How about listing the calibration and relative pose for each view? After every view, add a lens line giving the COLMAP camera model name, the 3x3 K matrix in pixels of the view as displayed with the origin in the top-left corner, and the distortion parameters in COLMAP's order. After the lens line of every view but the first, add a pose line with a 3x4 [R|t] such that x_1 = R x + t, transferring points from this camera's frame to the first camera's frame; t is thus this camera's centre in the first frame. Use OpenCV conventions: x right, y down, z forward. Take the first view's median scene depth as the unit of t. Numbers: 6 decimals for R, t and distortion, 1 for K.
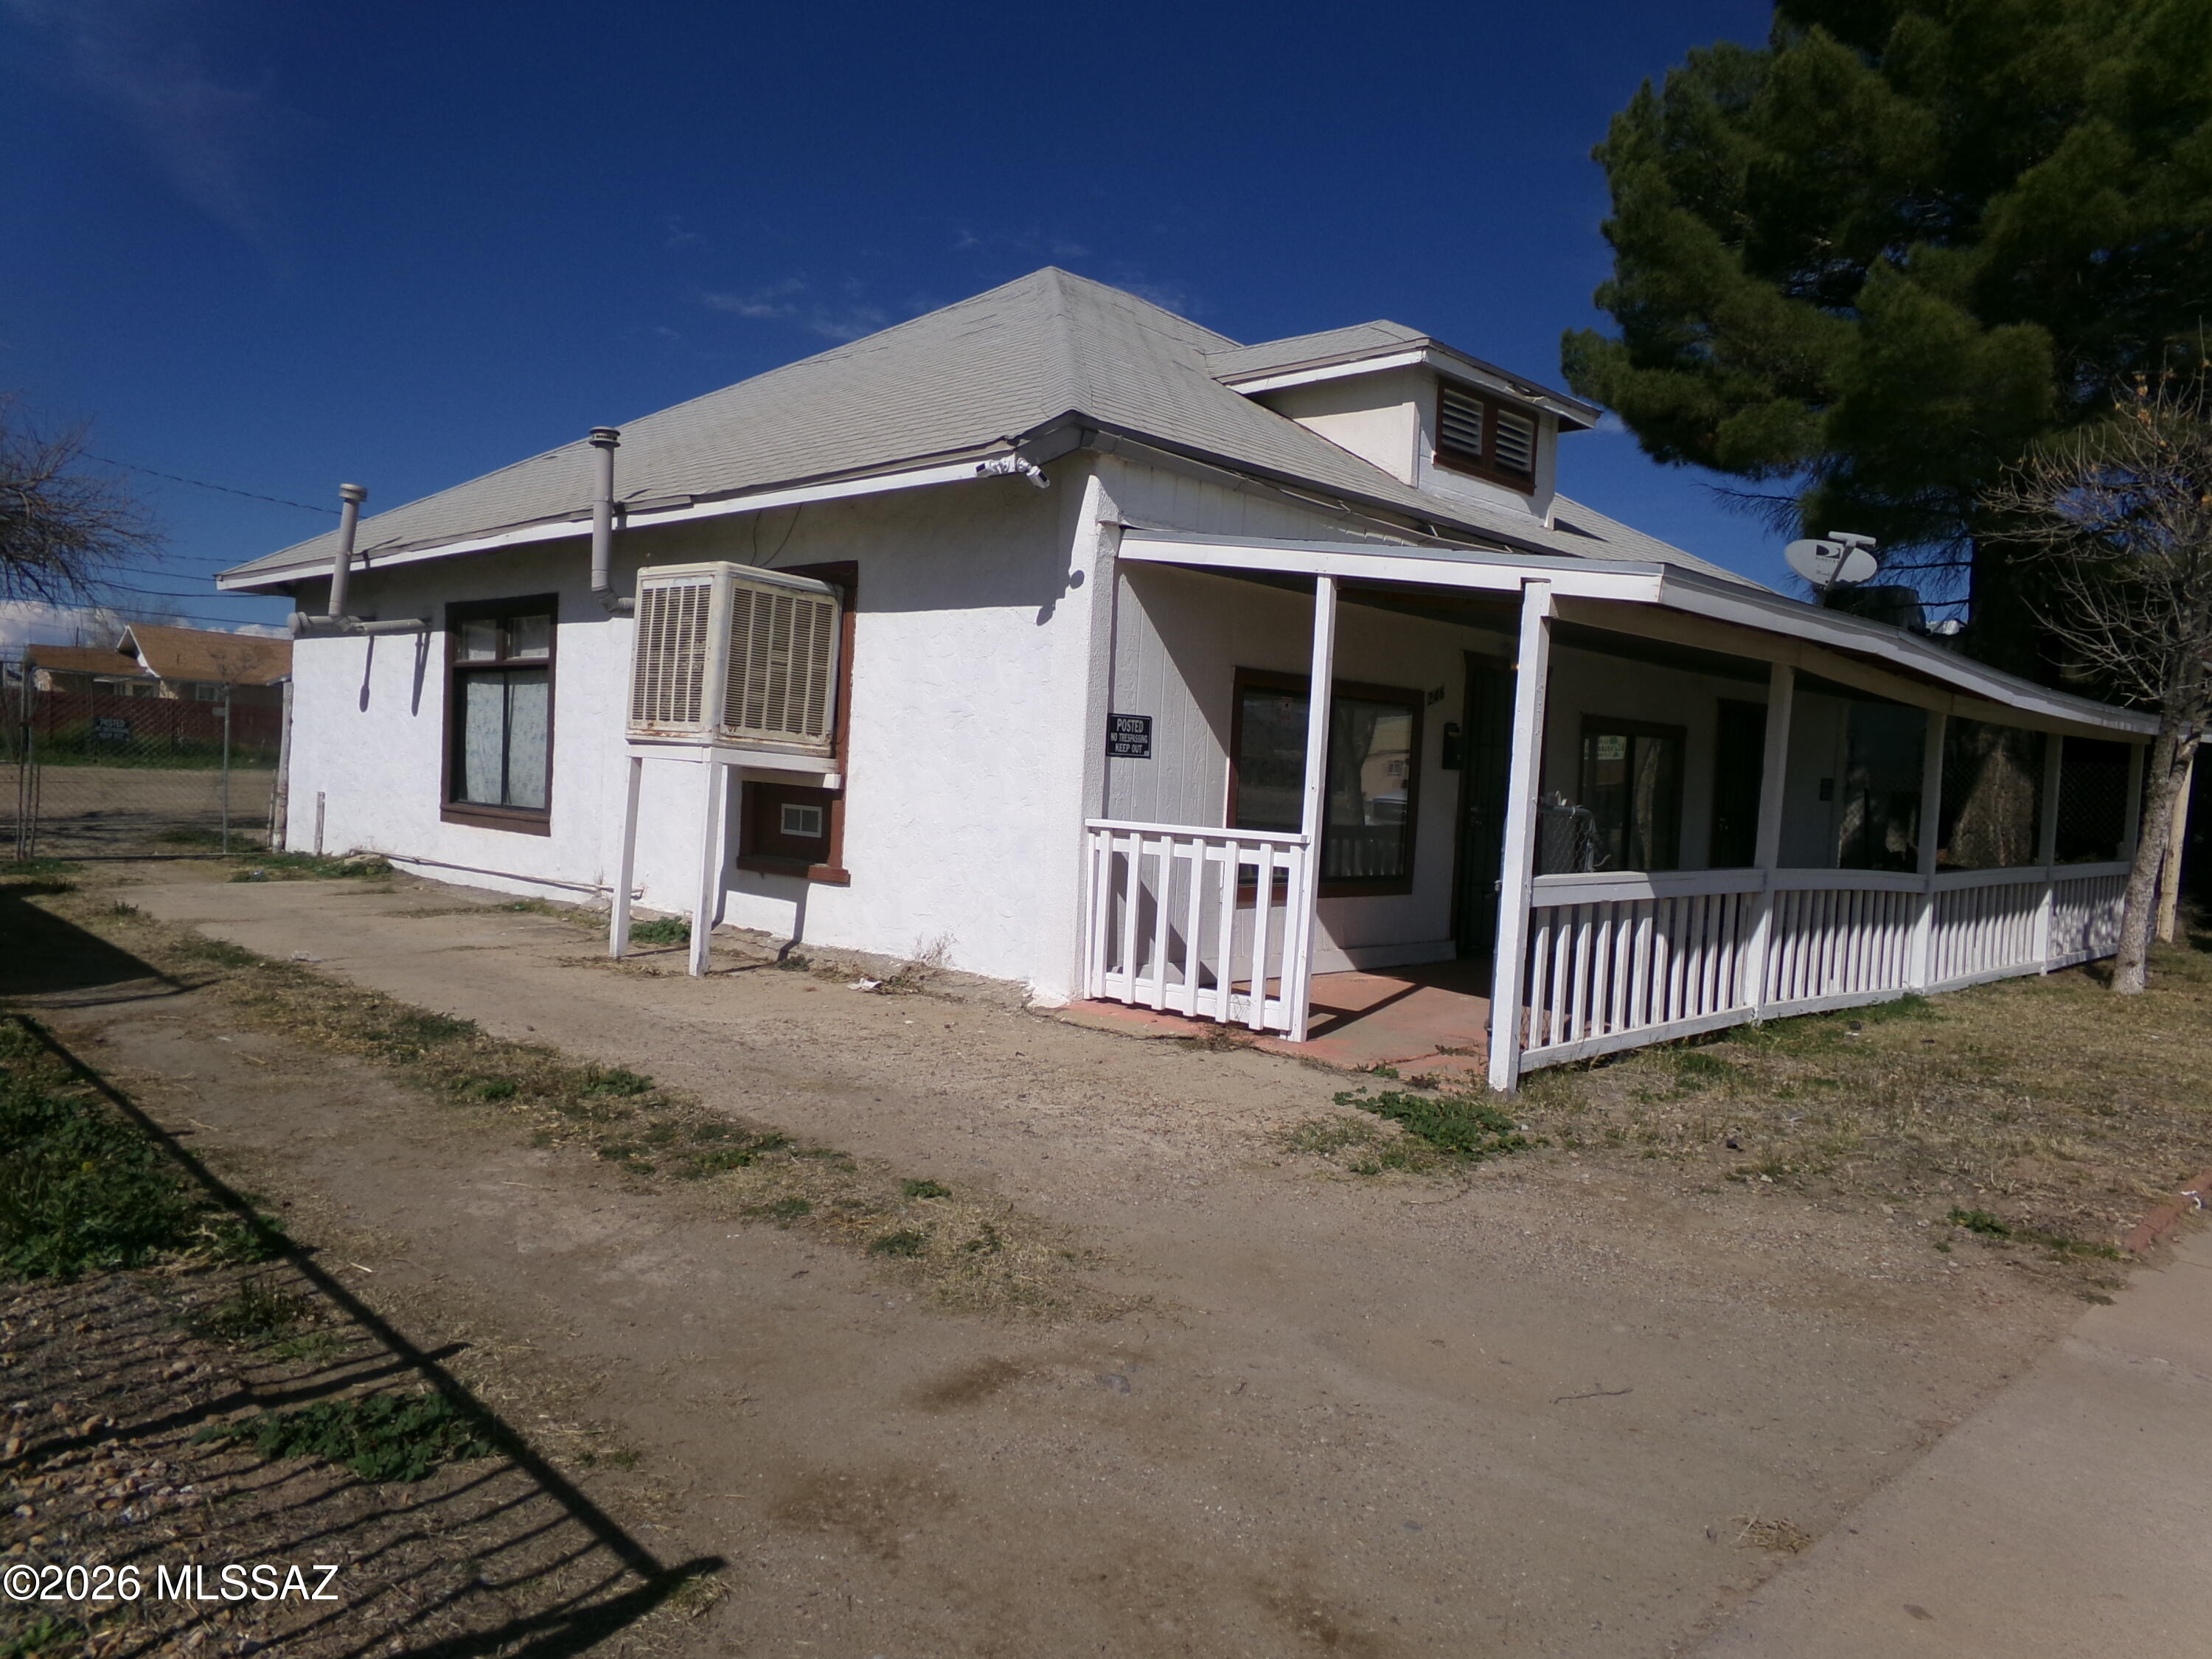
lens RADIAL K [[1512.3, 0, 1101.8], [0, 1512.3, 815.2], [0, 0, 1]] dist [0.004227, 0.034526]
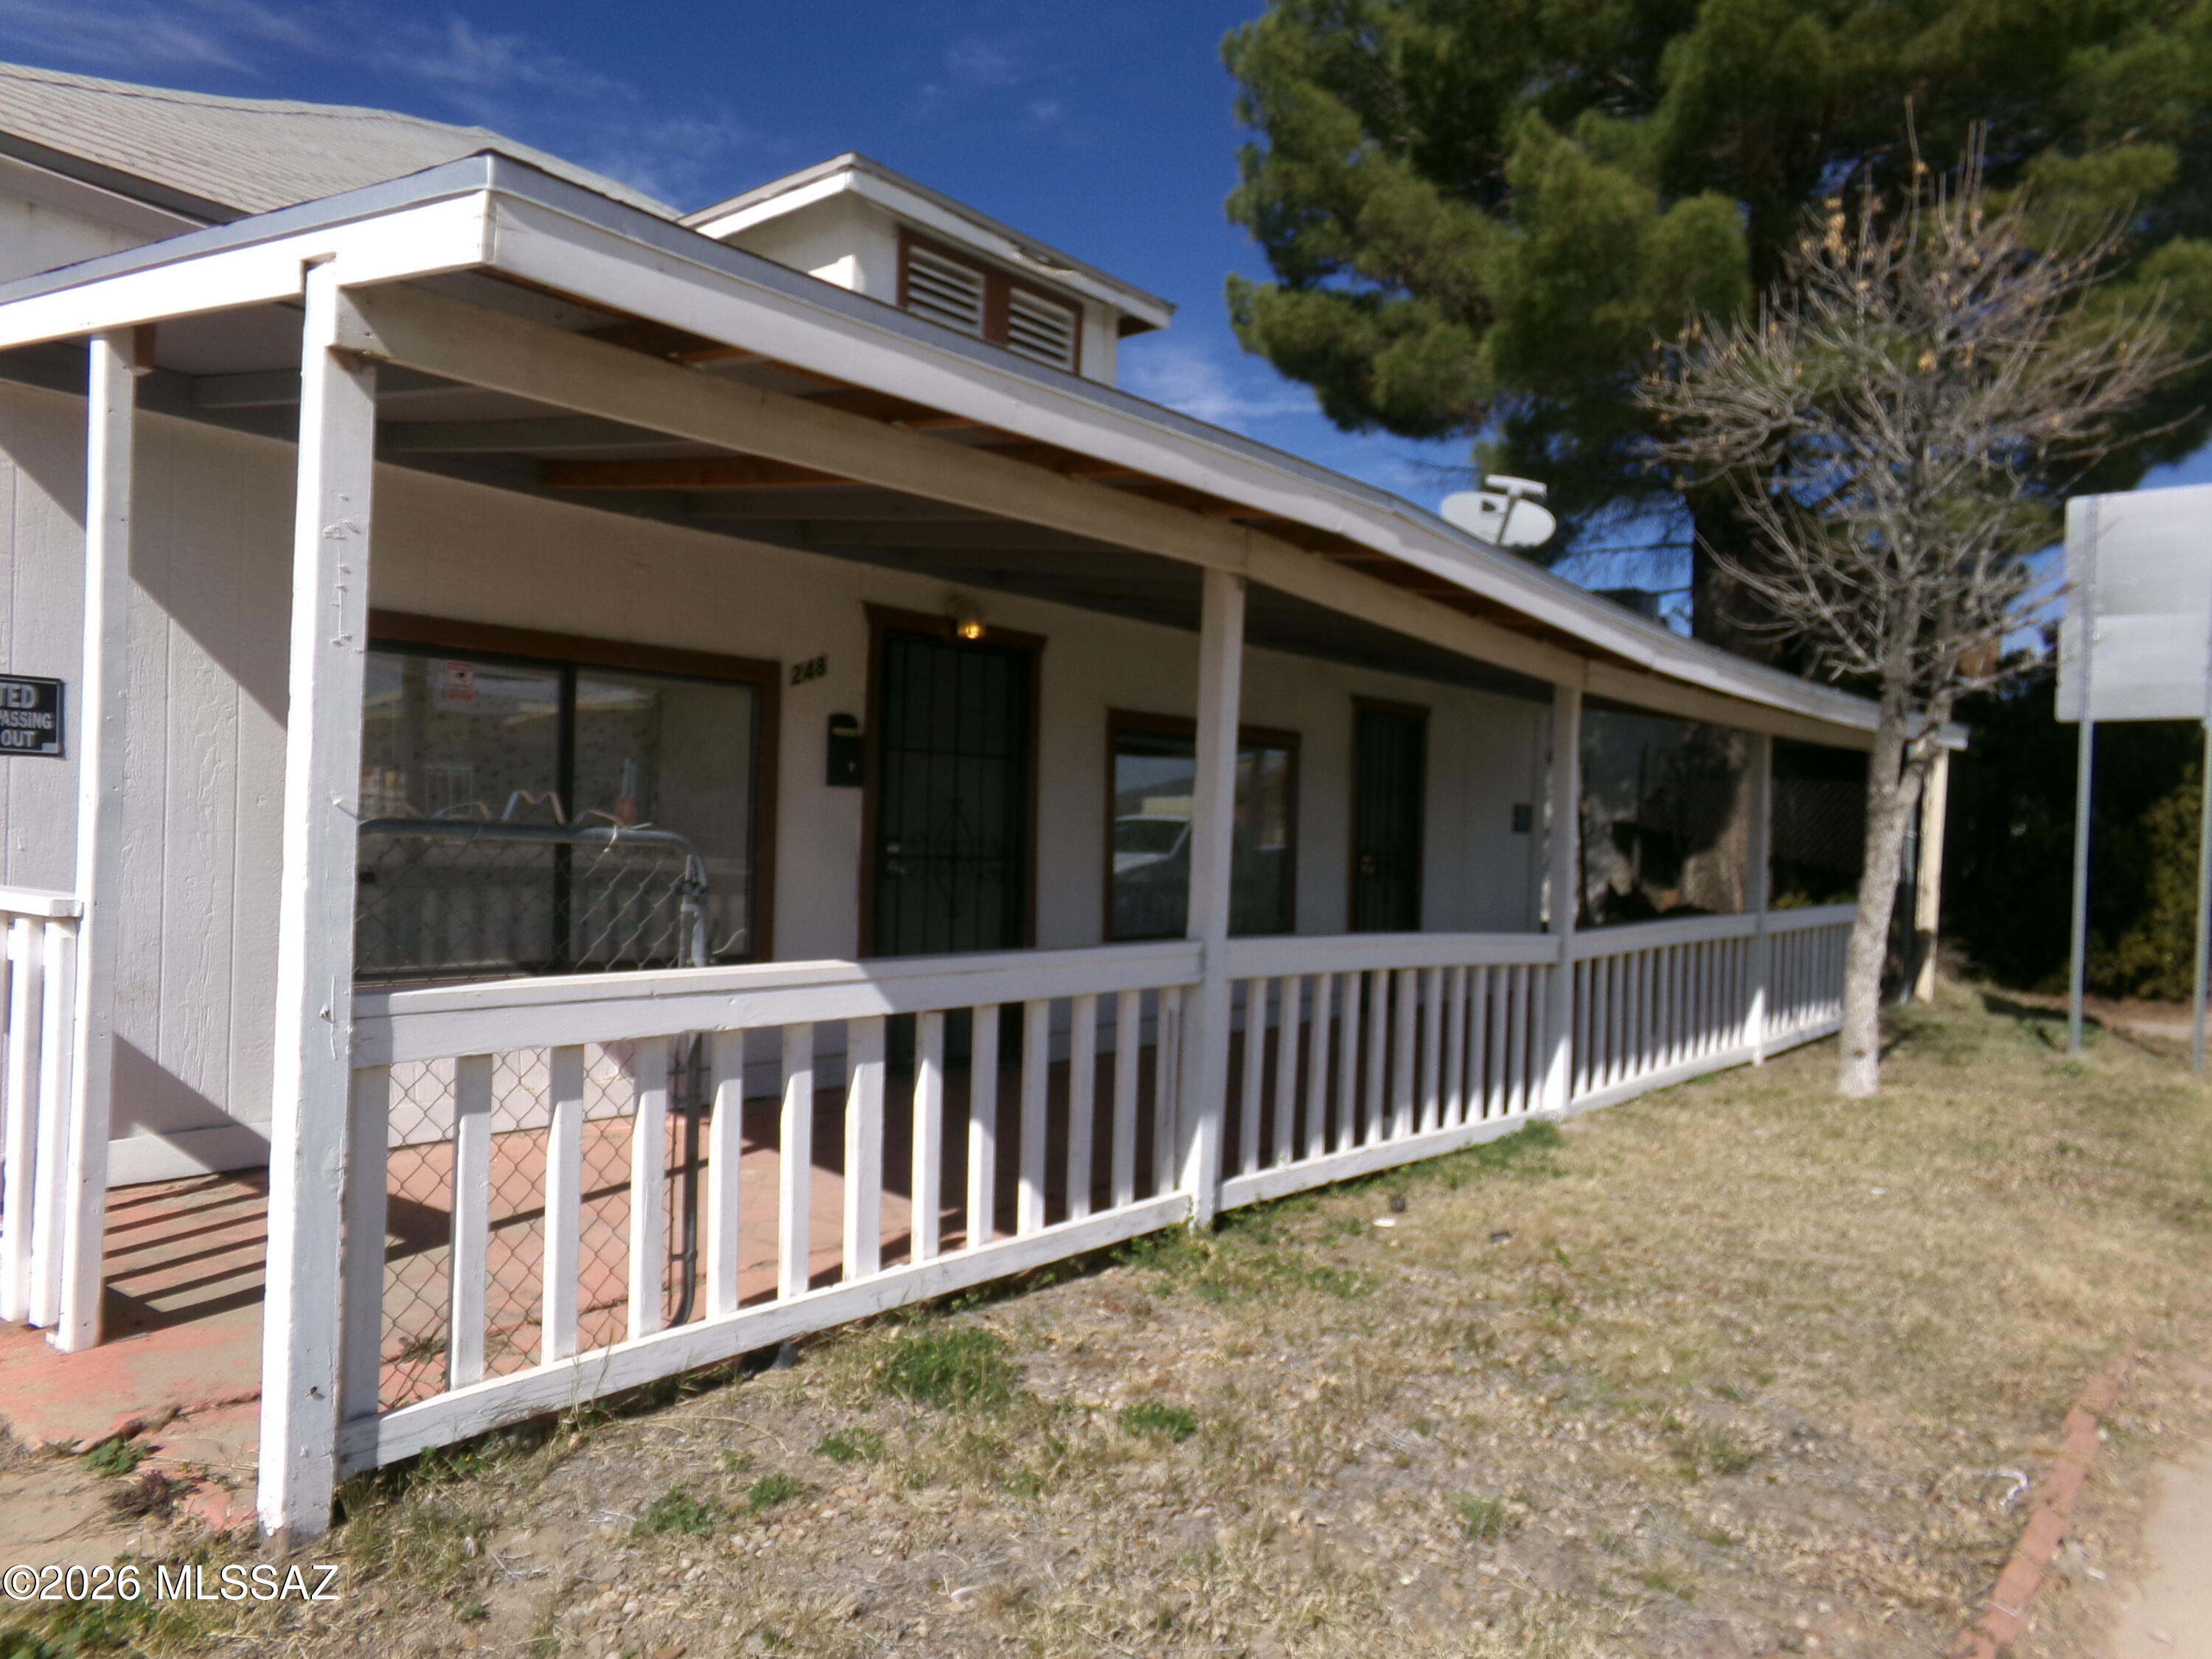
lens RADIAL K [[1495.5, 0, 1095.5], [0, 1495.5, 832.4], [0, 0, 1]] dist [-0.037974, 0.068338]
pose [[0.996141, -0.015114, 0.086461, 0.265370], [0.017302, 0.999547, -0.024612, 0.005891], [-0.086050, 0.026013, 0.995951, 0.343735]]
